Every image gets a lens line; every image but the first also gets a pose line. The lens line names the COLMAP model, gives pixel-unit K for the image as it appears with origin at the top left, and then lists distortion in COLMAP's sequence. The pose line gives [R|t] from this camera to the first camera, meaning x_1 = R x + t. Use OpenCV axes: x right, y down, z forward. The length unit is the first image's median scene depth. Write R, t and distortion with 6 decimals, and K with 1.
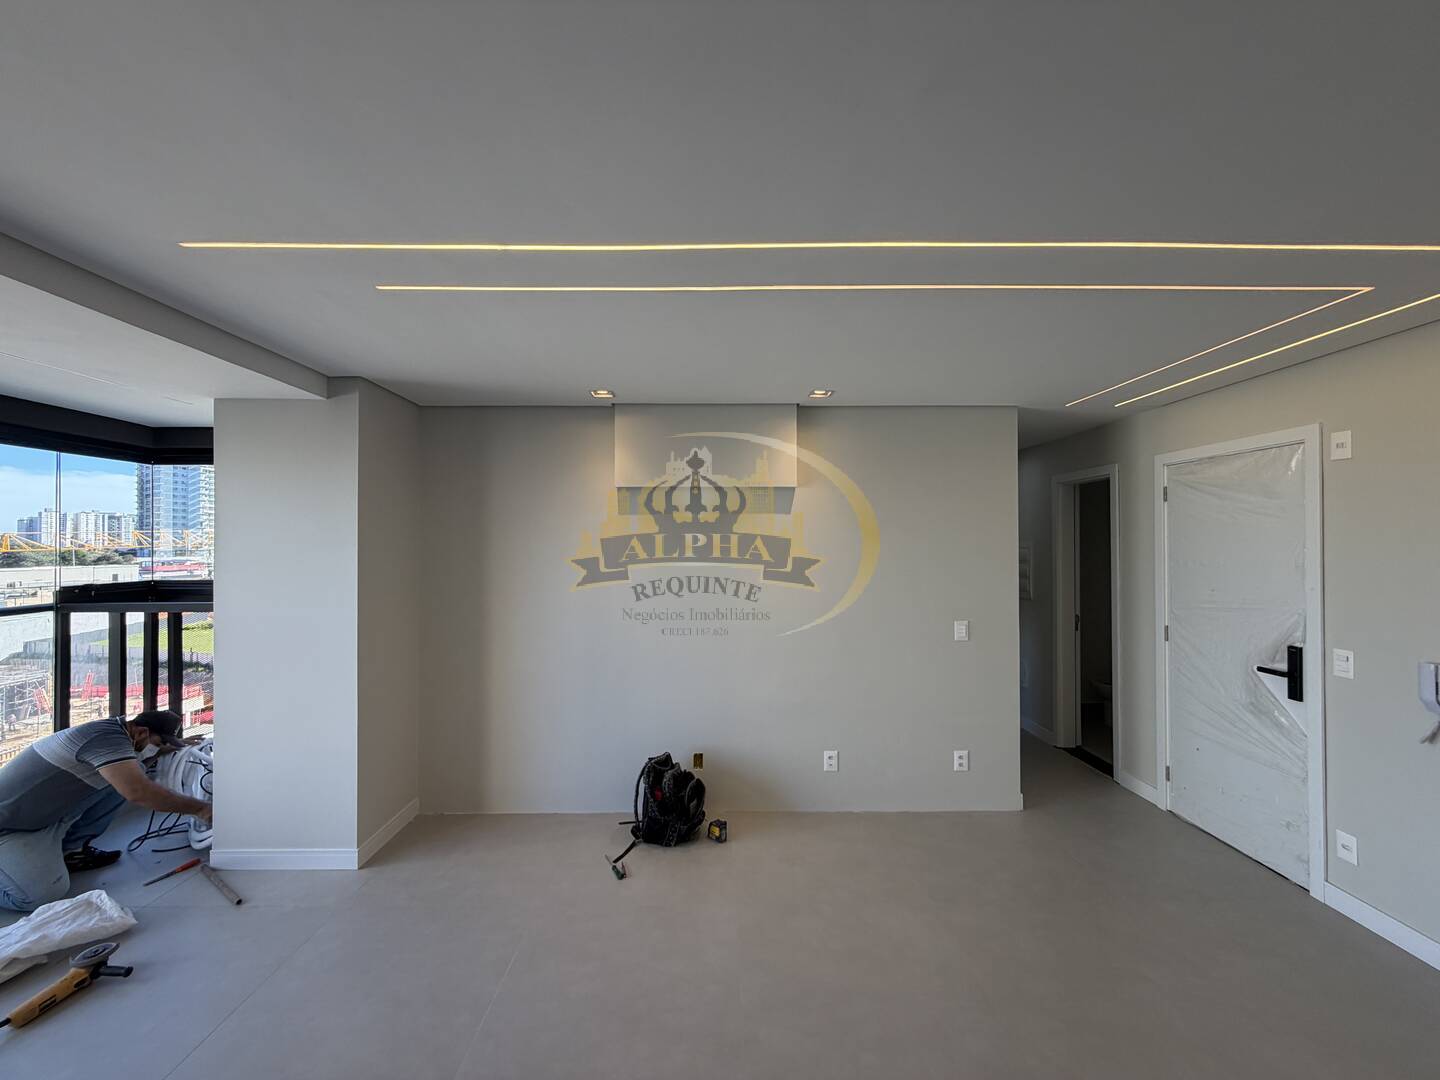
lens RADIAL K [[573.7, 0, 715.1], [0, 573.7, 541.2], [0, 0, 1]] dist [0.000300, -0.000438]
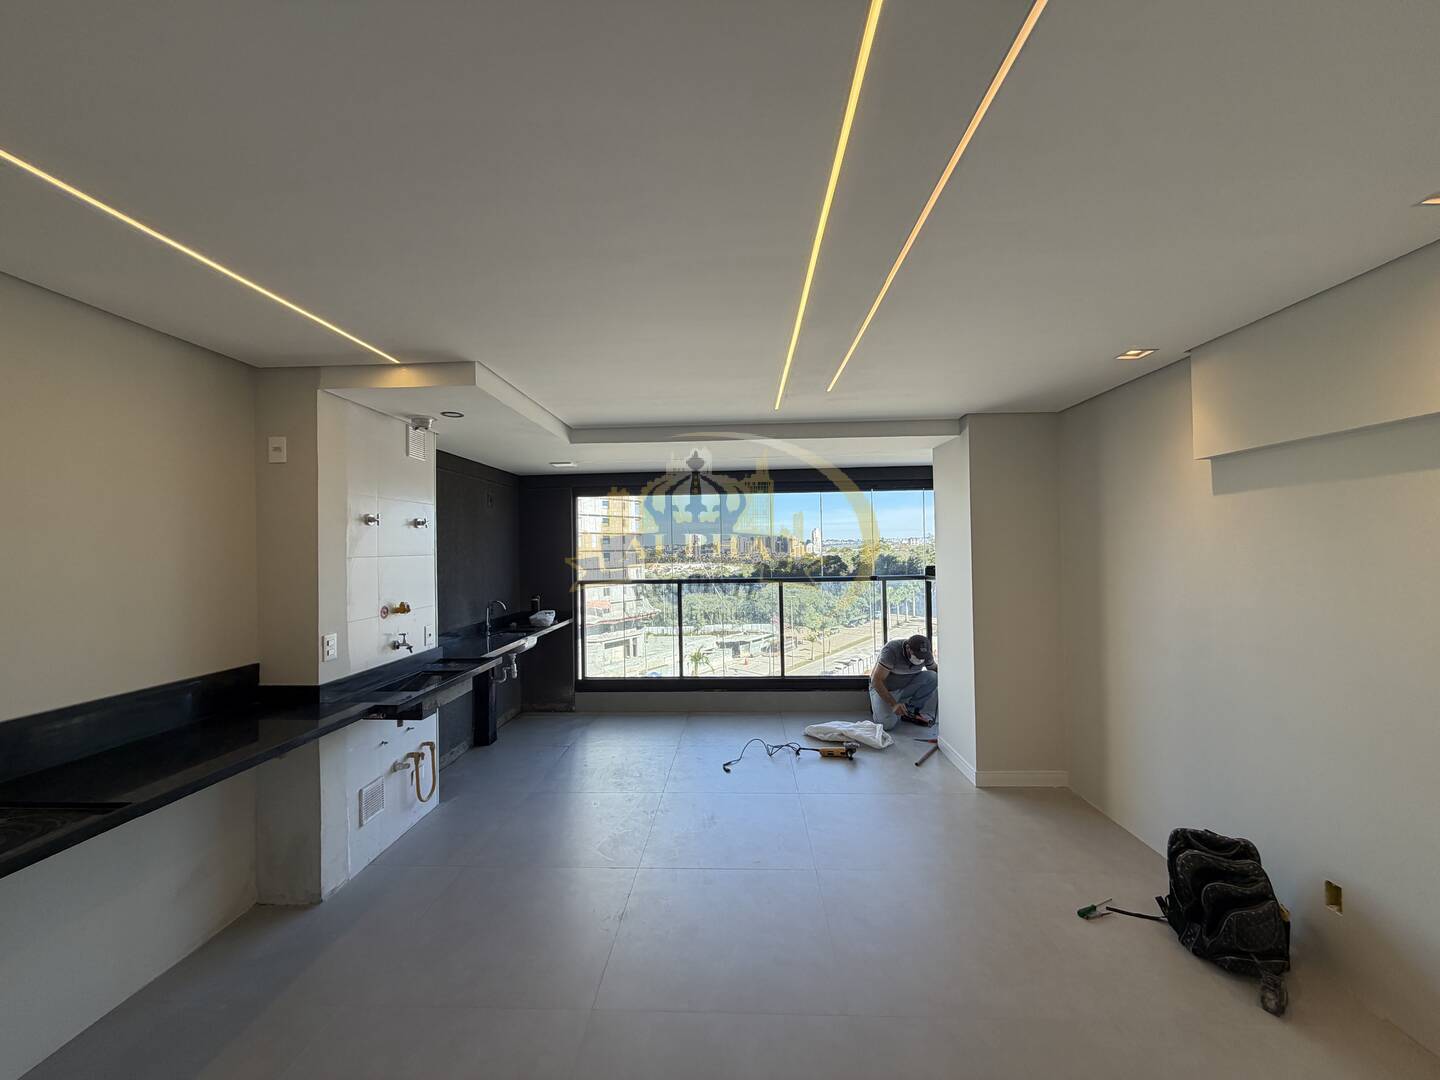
lens RADIAL K [[573.7, 0, 713.1], [0, 573.7, 536.8], [0, 0, 1]] dist [0.000300, -0.000438]
pose [[-0.052964, -0.015802, -0.998471, 0.730840], [0.020439, 0.999648, -0.016904, 0.010140], [0.998387, -0.021303, -0.052623, 0.482145]]
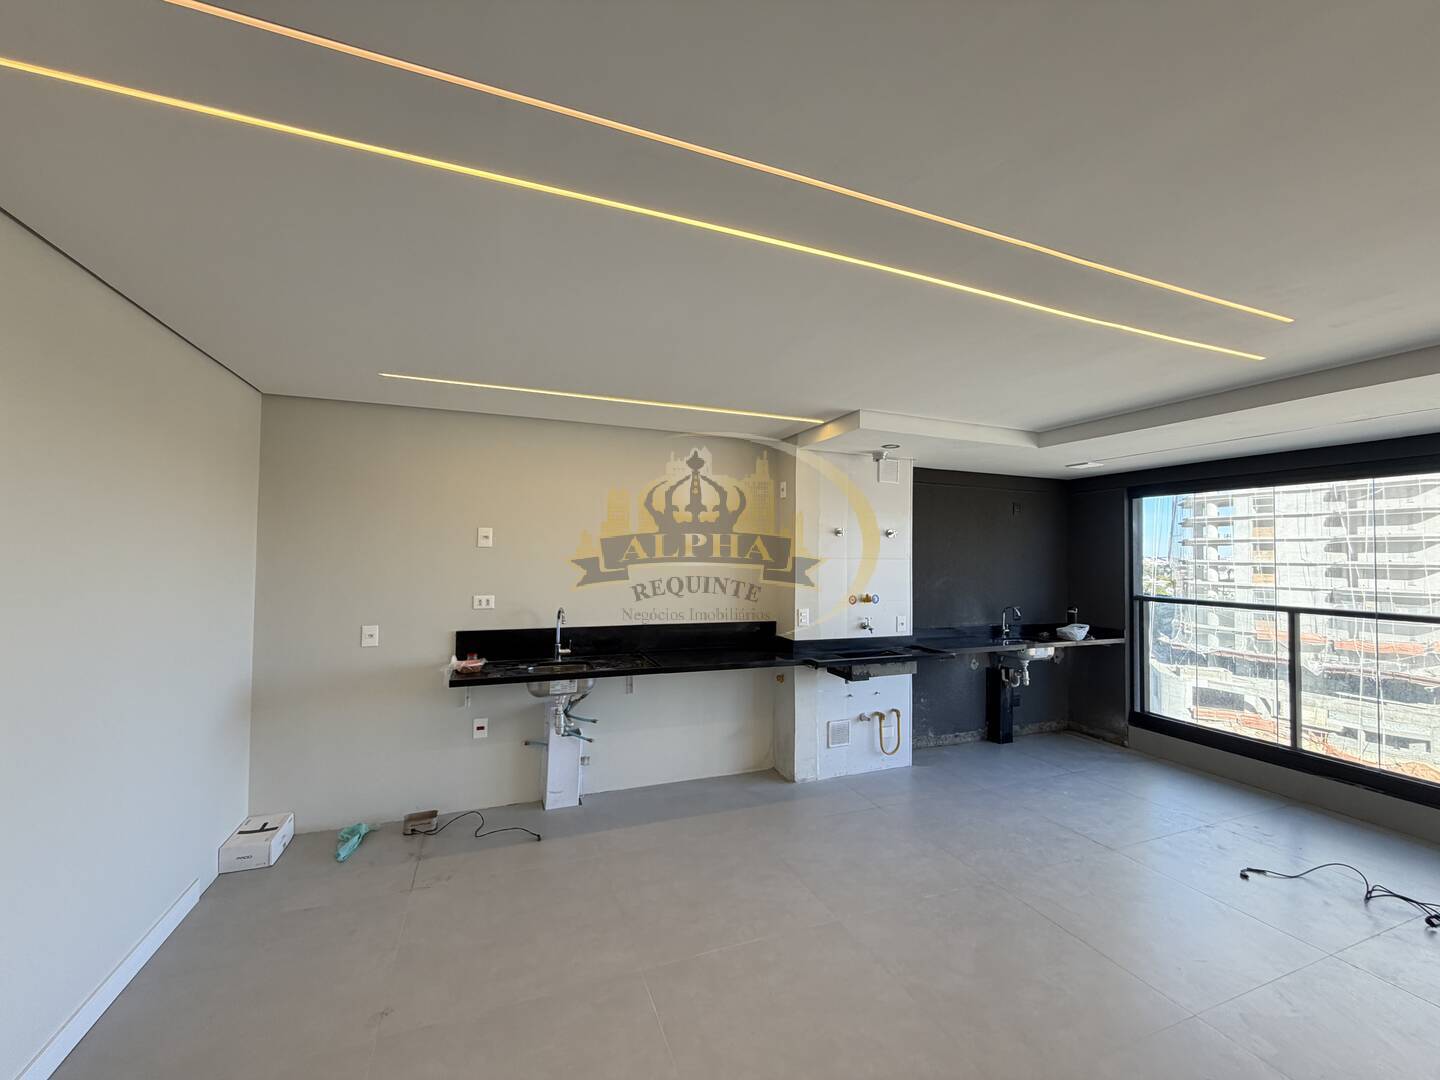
lens RADIAL K [[573.7, 0, 715.6], [0, 573.7, 538.8], [0, 0, 1]] dist [0.000300, -0.000438]
pose [[-0.931439, -0.020079, -0.363343, 0.546621], [-0.009262, 0.999461, -0.031490, 0.014337], [0.363779, -0.025966, -0.931123, 1.046326]]
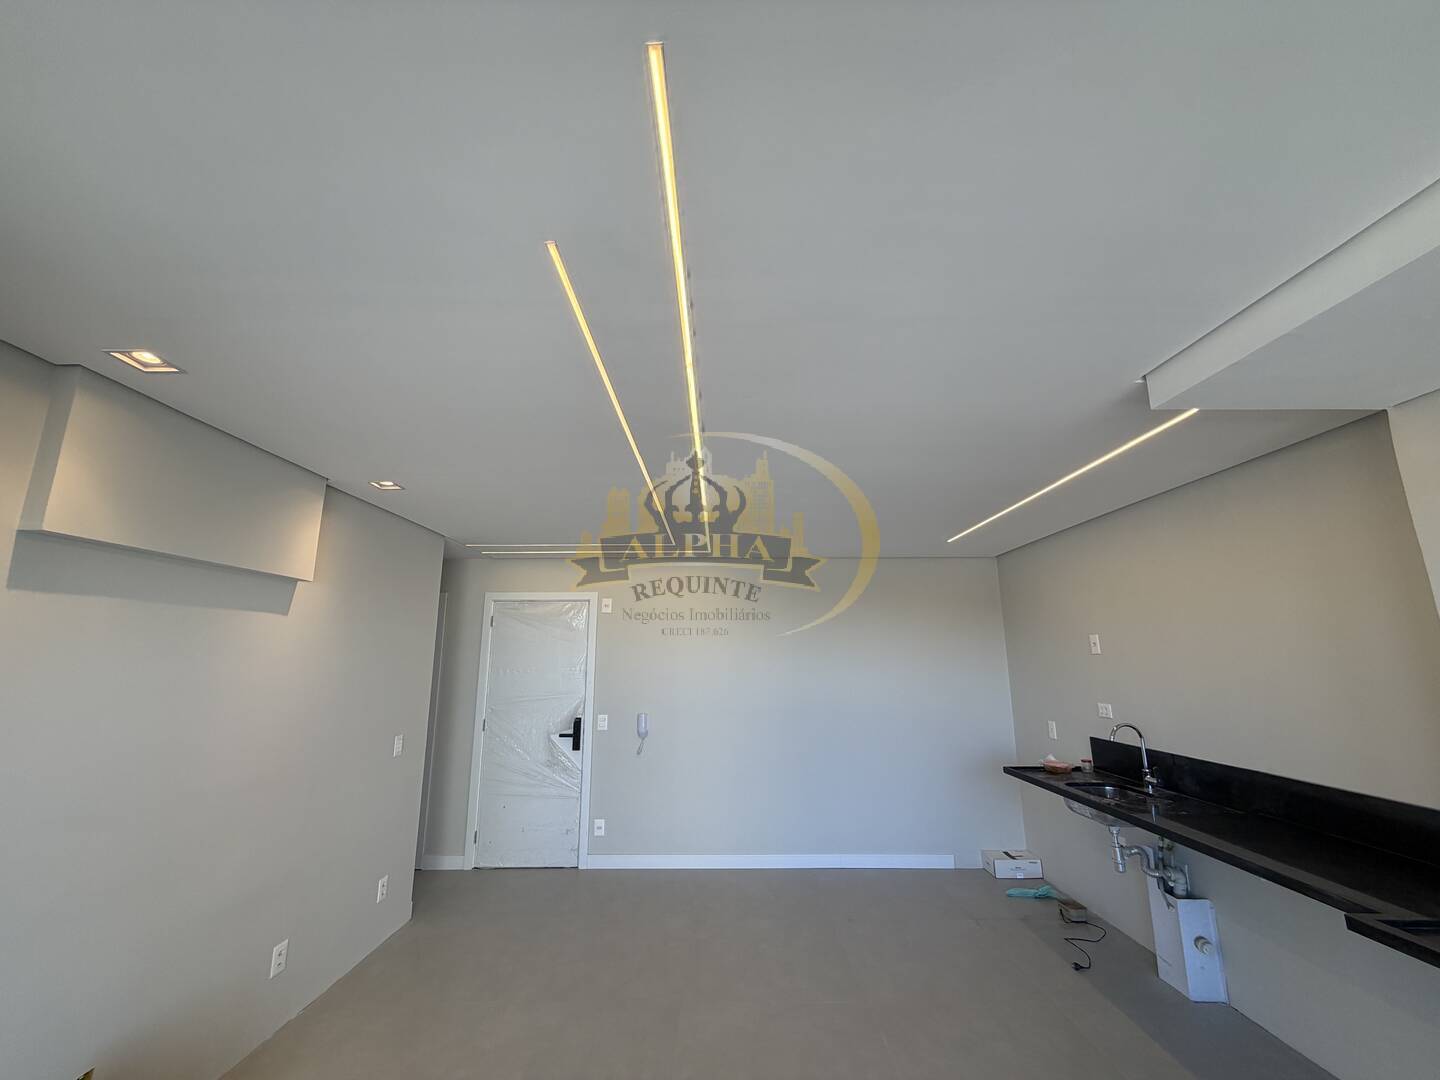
lens RADIAL K [[573.7, 0, 712.3], [0, 573.7, 541.8], [0, 0, 1]] dist [0.000300, -0.000438]
pose [[0.016009, 0.203306, 0.978984, -0.735668], [-0.001280, 0.979113, -0.203312, 0.013863], [-0.999871, 0.002002, 0.015934, 0.525690]]
